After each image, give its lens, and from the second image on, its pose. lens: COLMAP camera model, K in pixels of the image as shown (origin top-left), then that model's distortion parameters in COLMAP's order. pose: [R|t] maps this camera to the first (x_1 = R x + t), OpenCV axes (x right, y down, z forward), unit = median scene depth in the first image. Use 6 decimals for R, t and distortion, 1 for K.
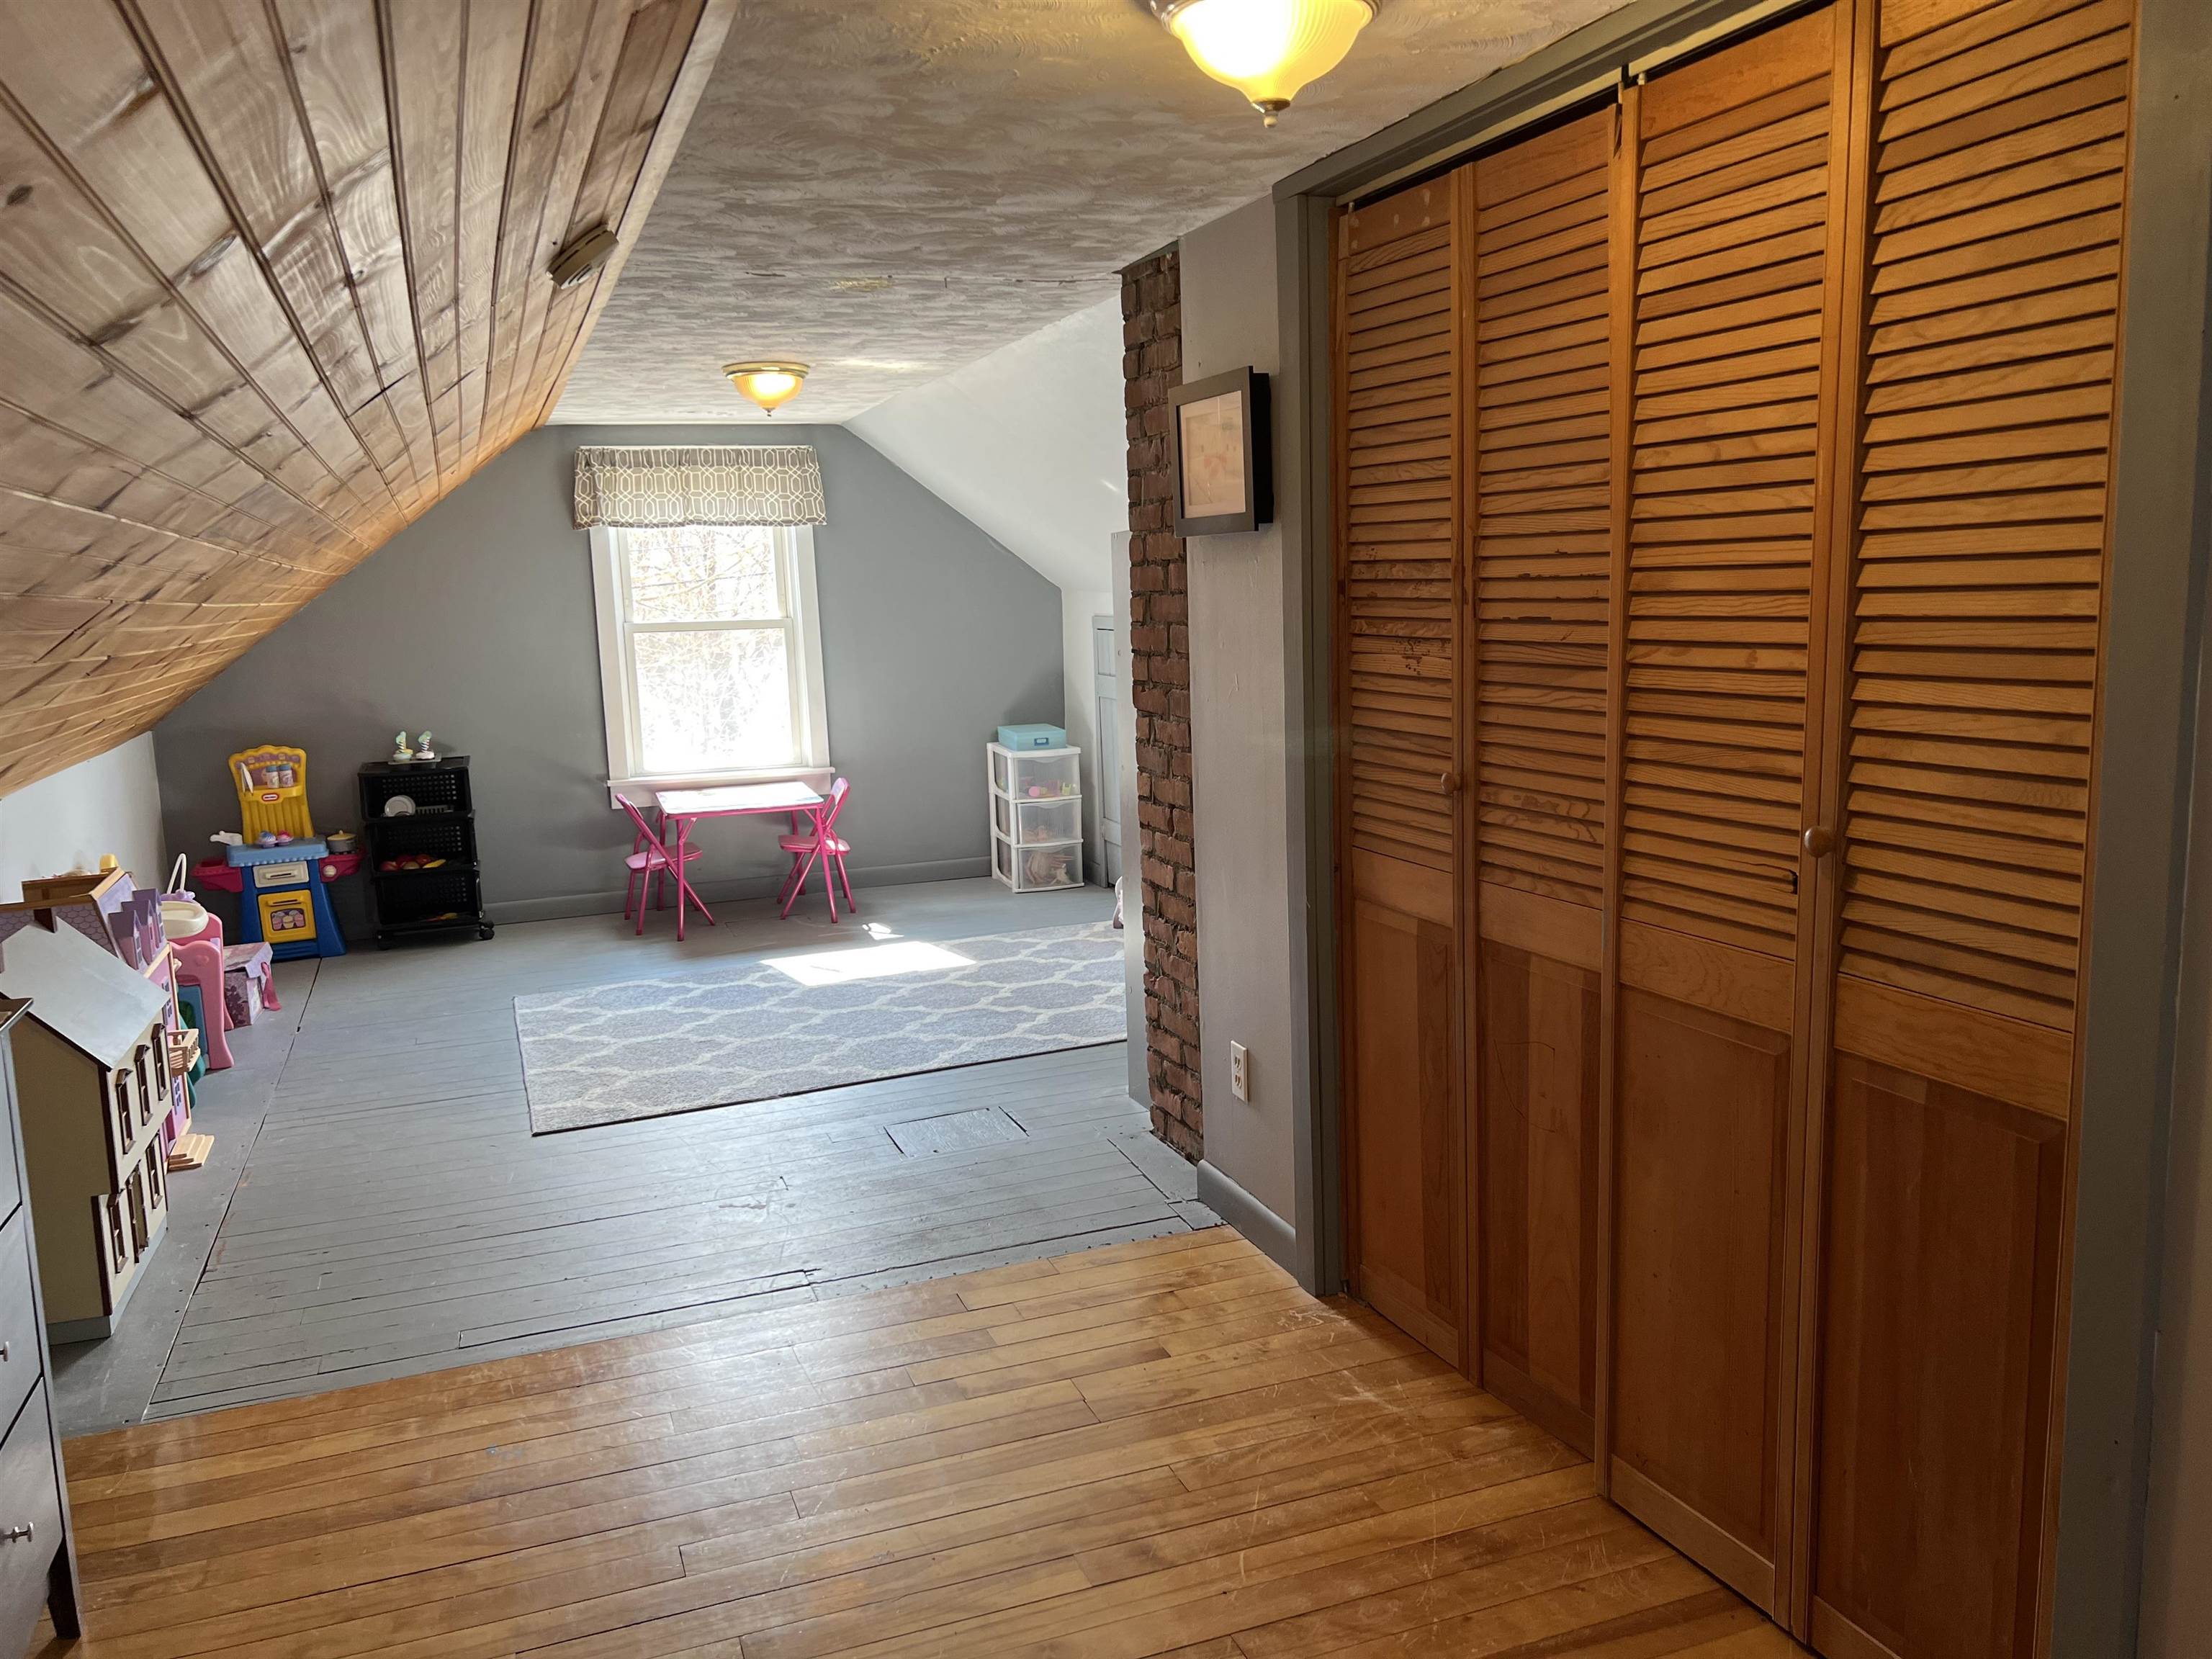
lens RADIAL K [[1664.0, 0, 1147.3], [0, 1664.0, 849.5], [0, 0, 1]] dist [0.067301, -0.189390]
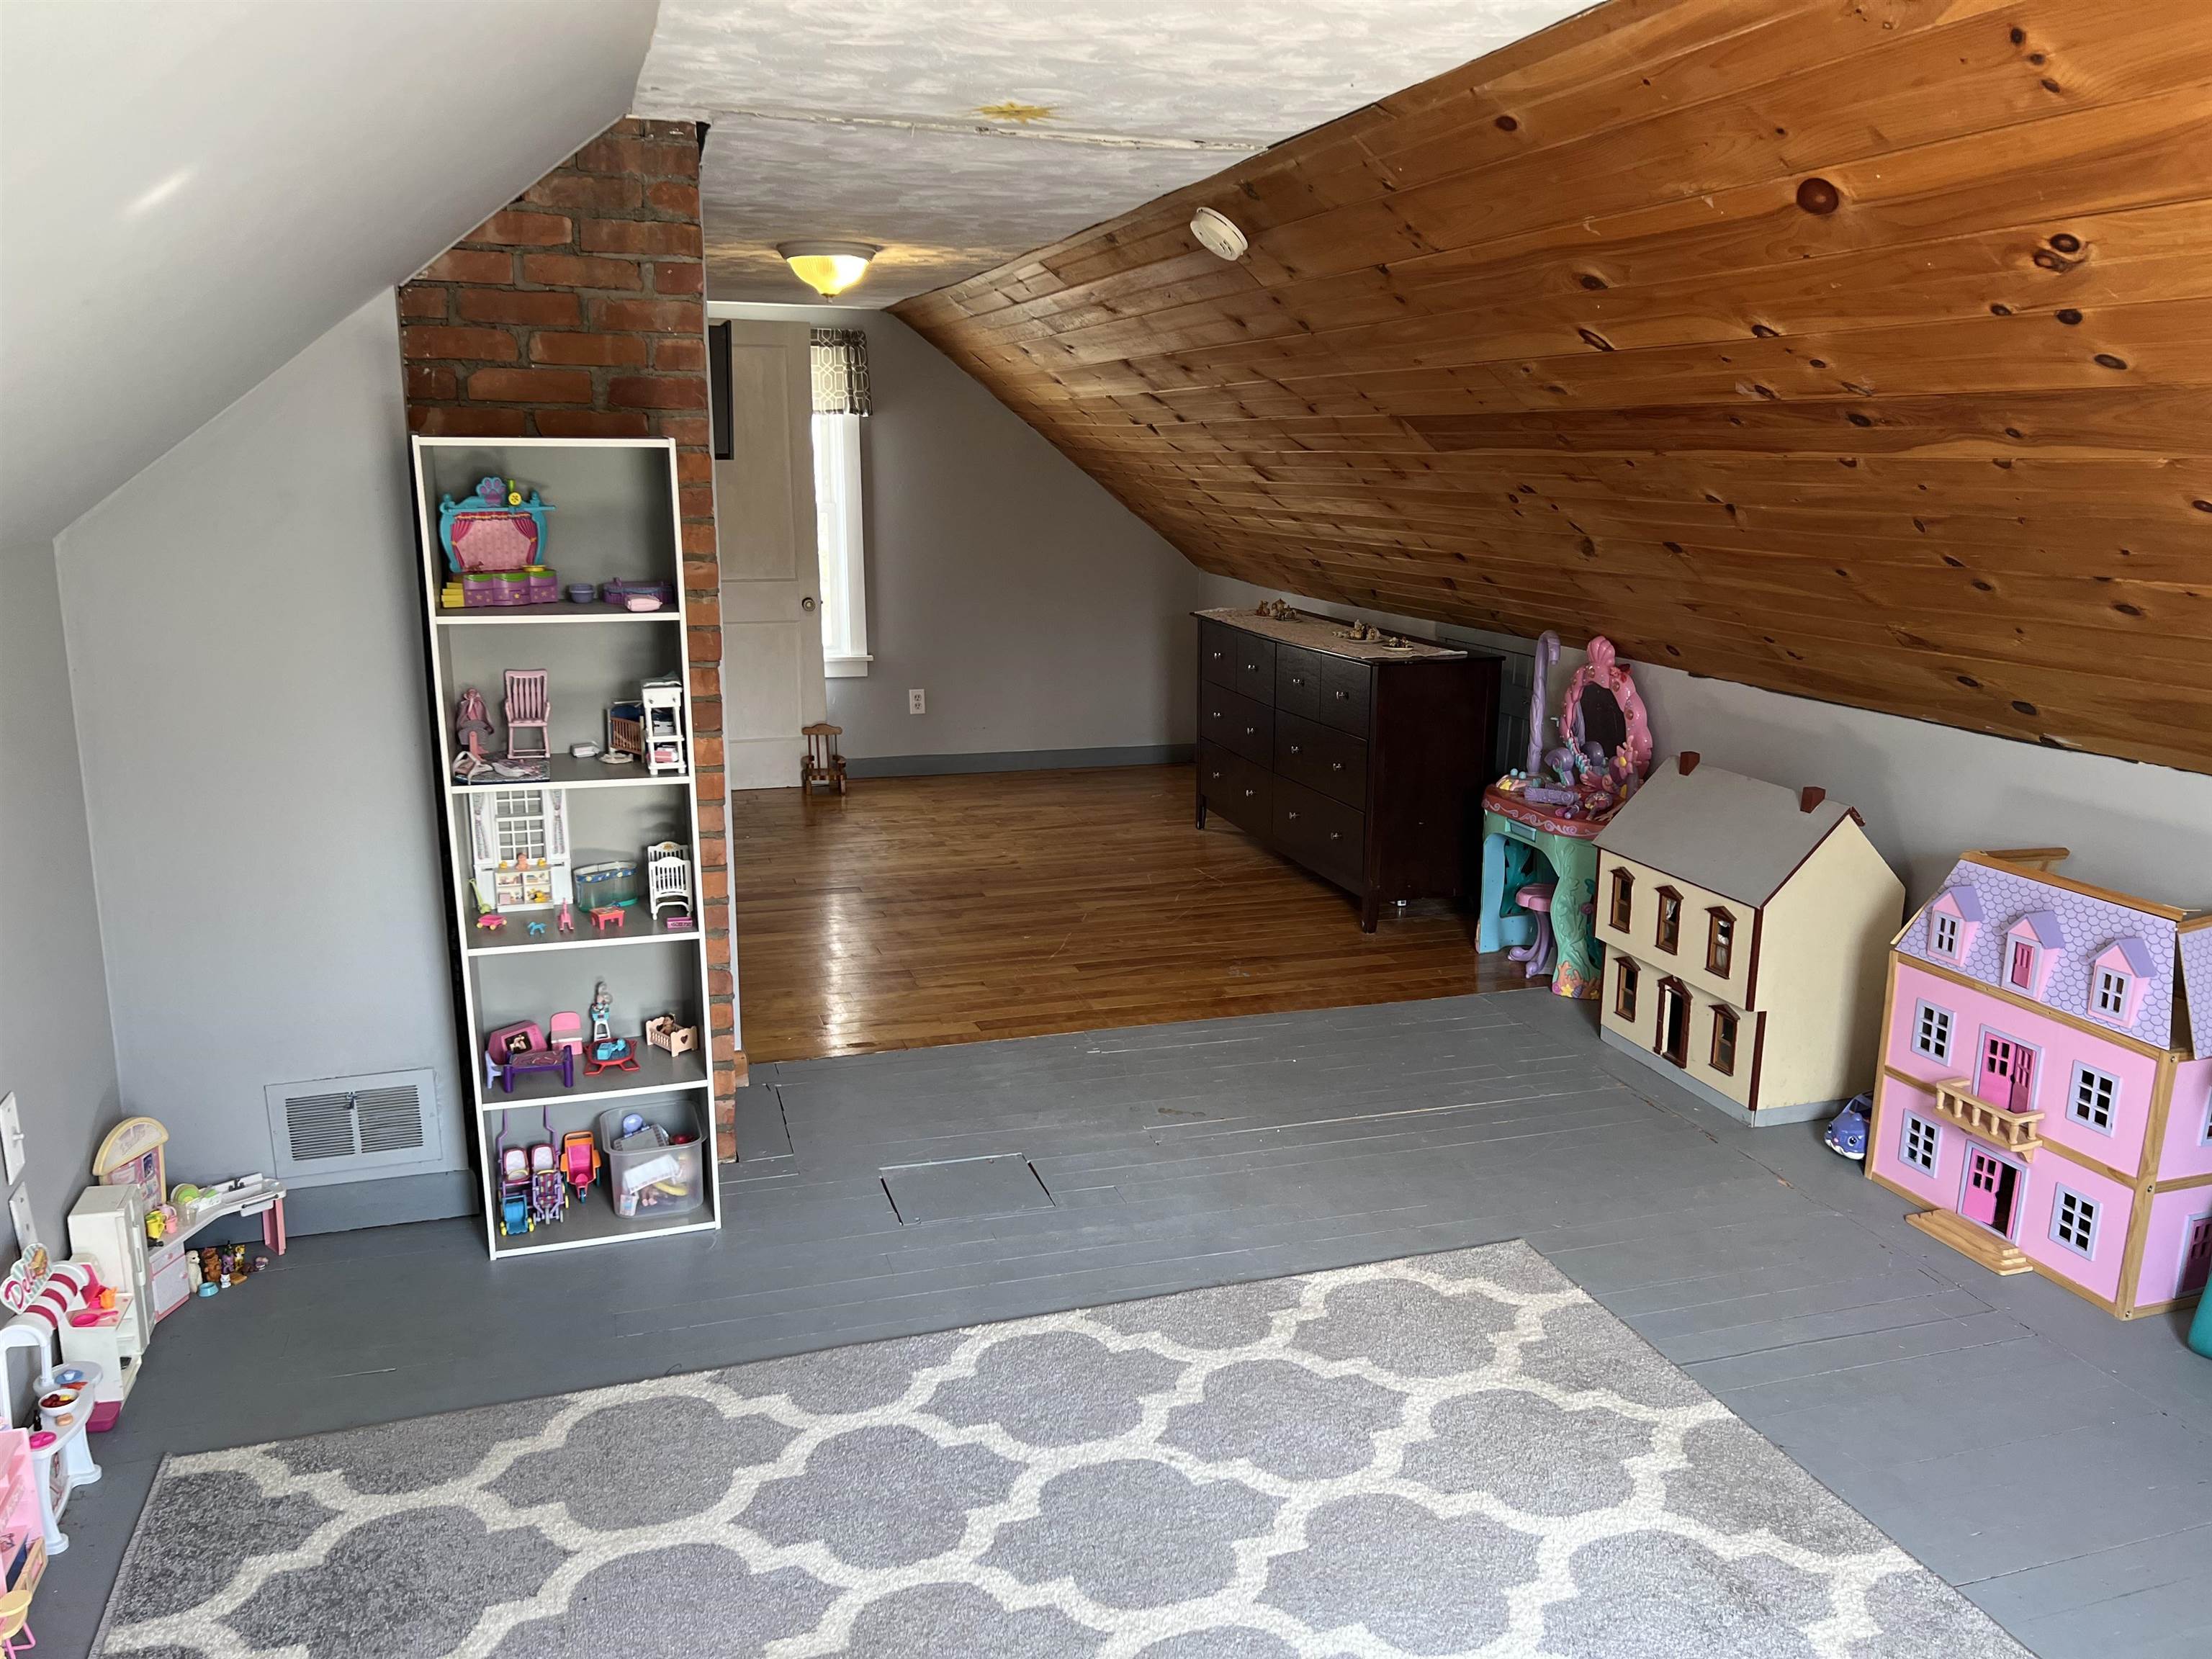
lens RADIAL K [[1647.8, 0, 1113.5], [0, 1647.8, 836.9], [0, 0, 1]] dist [0.048411, -0.061160]
pose [[-0.996365, 0.006402, 0.084949, -0.169779], [0.037732, 0.927191, 0.372685, -0.193294], [-0.076378, 0.374535, -0.924062, 1.121652]]
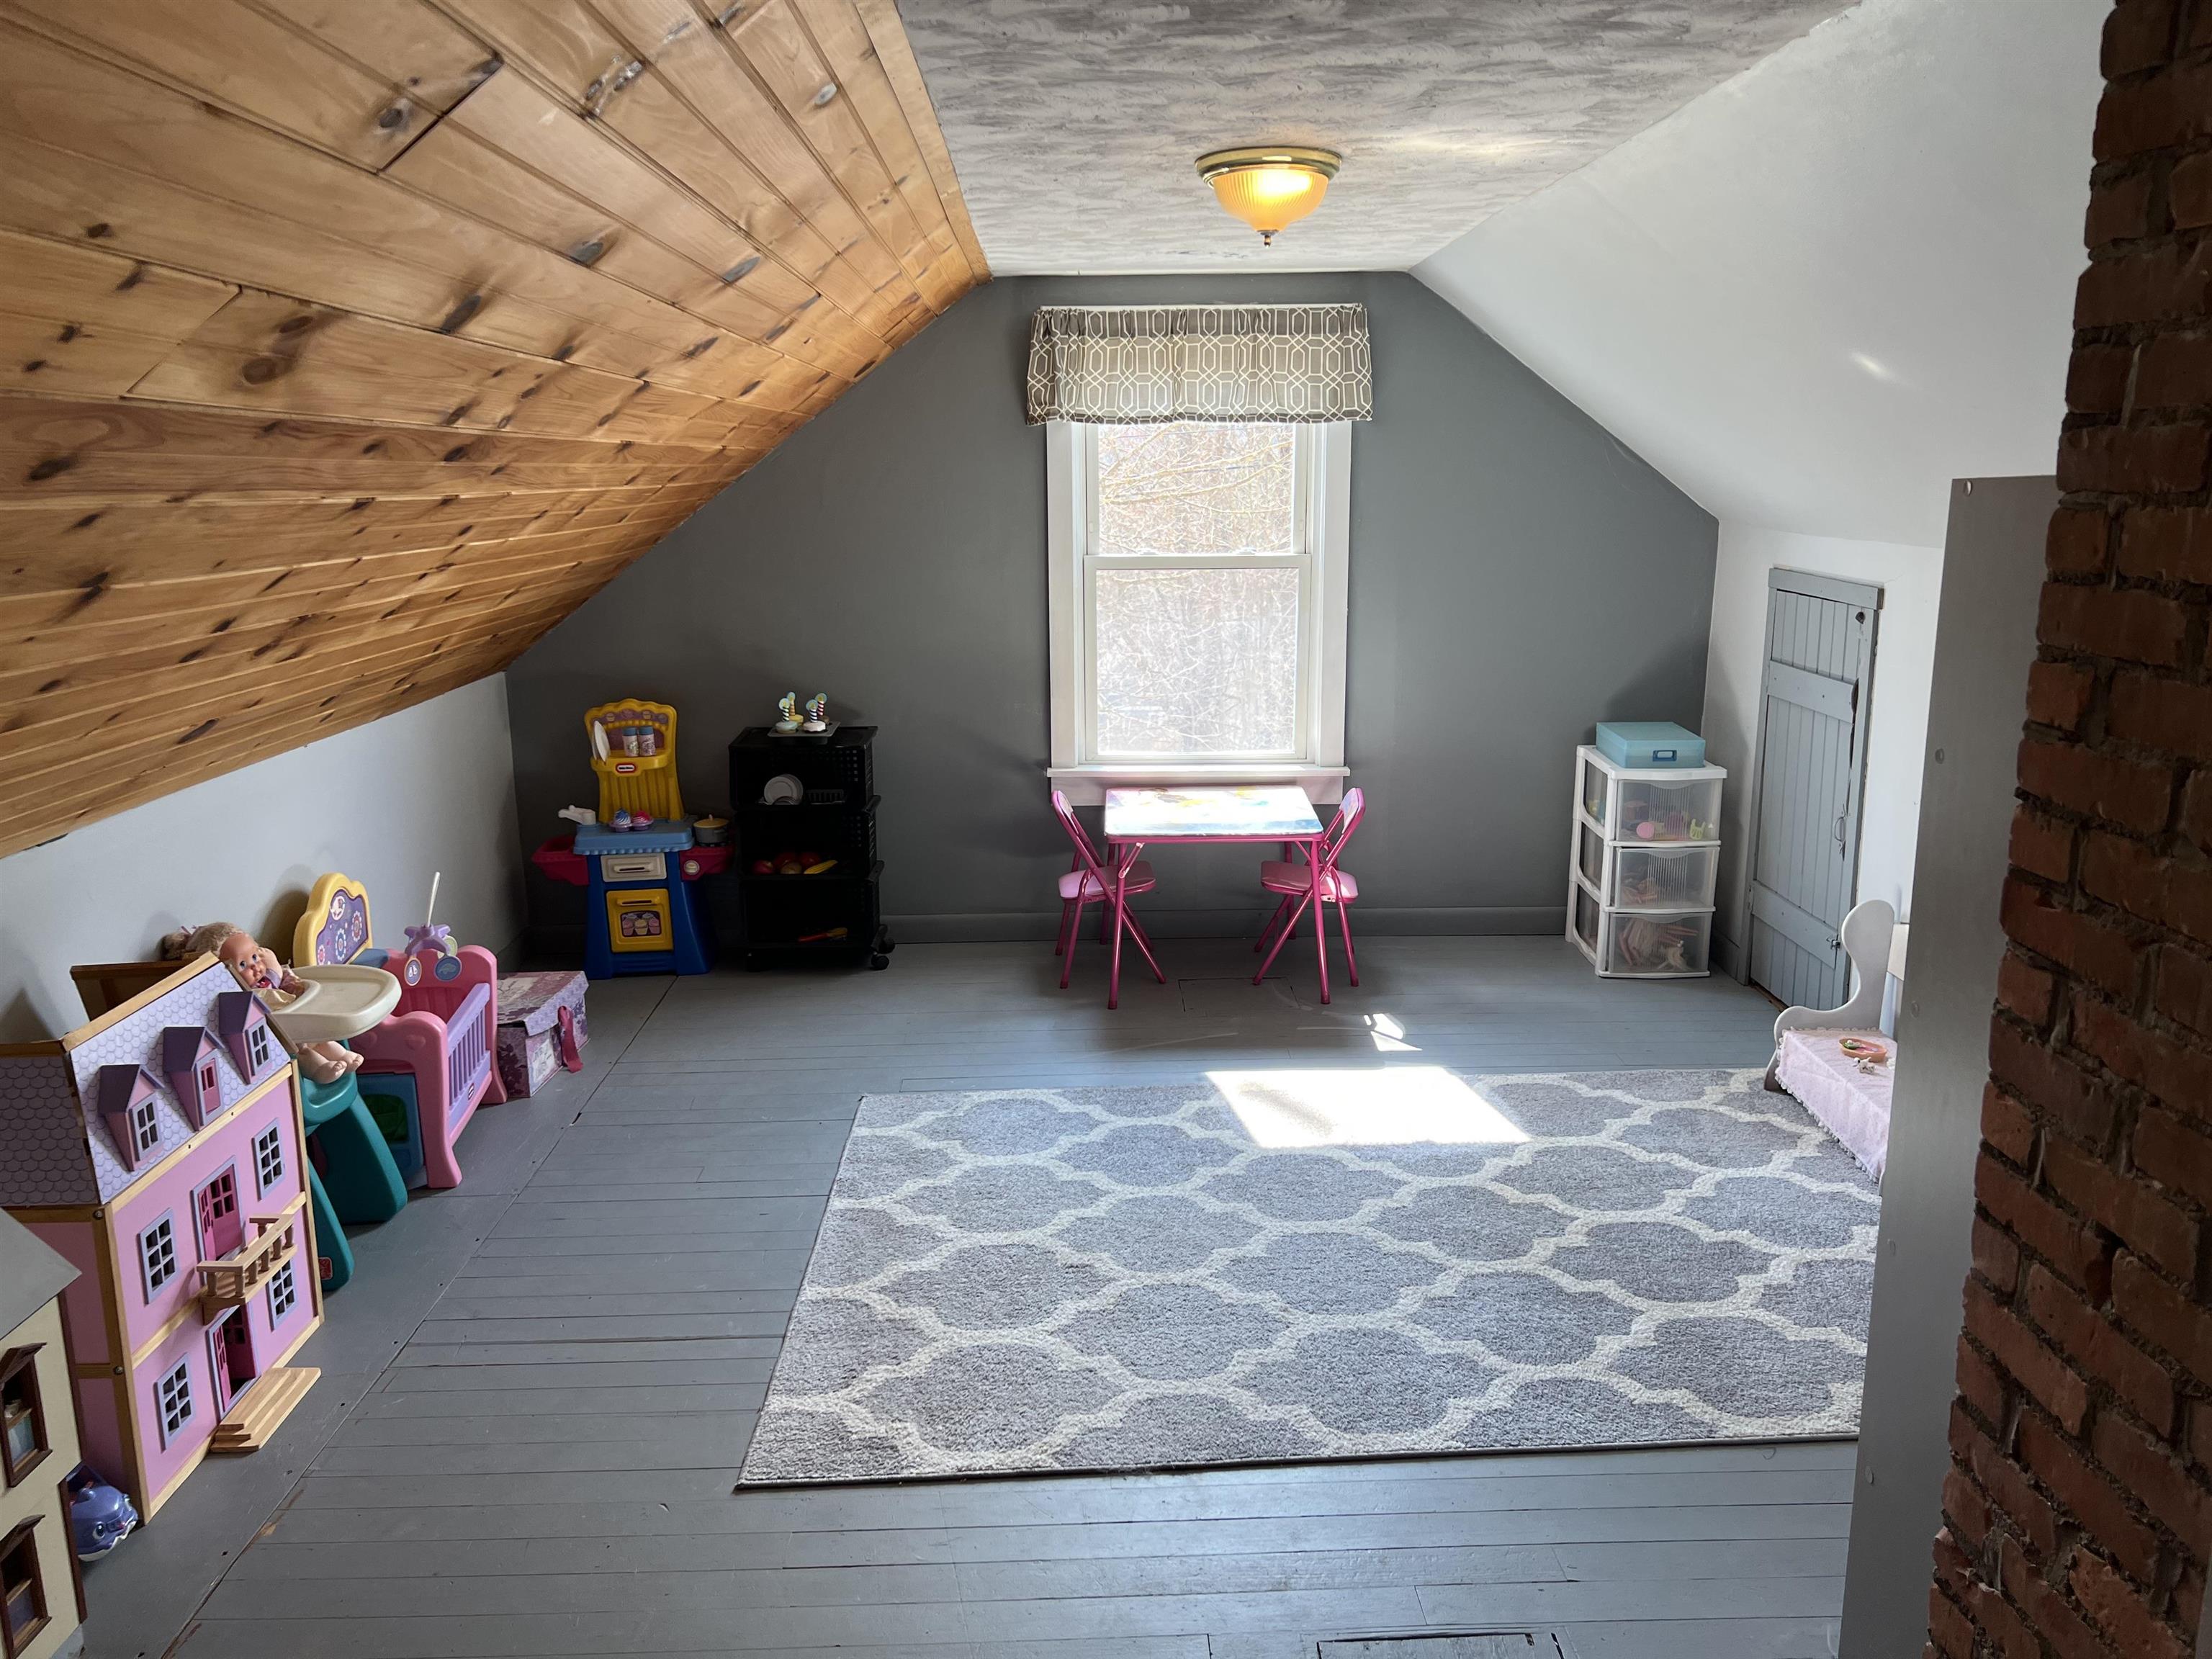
lens RADIAL K [[1647.8, 0, 1113.5], [0, 1647.8, 836.9], [0, 0, 1]] dist [0.048411, -0.061160]
pose [[0.934757, 0.101075, -0.340608, -0.046829], [-0.078200, 0.993701, 0.080271, -0.078349], [0.346576, -0.048398, 0.936772, 0.352643]]
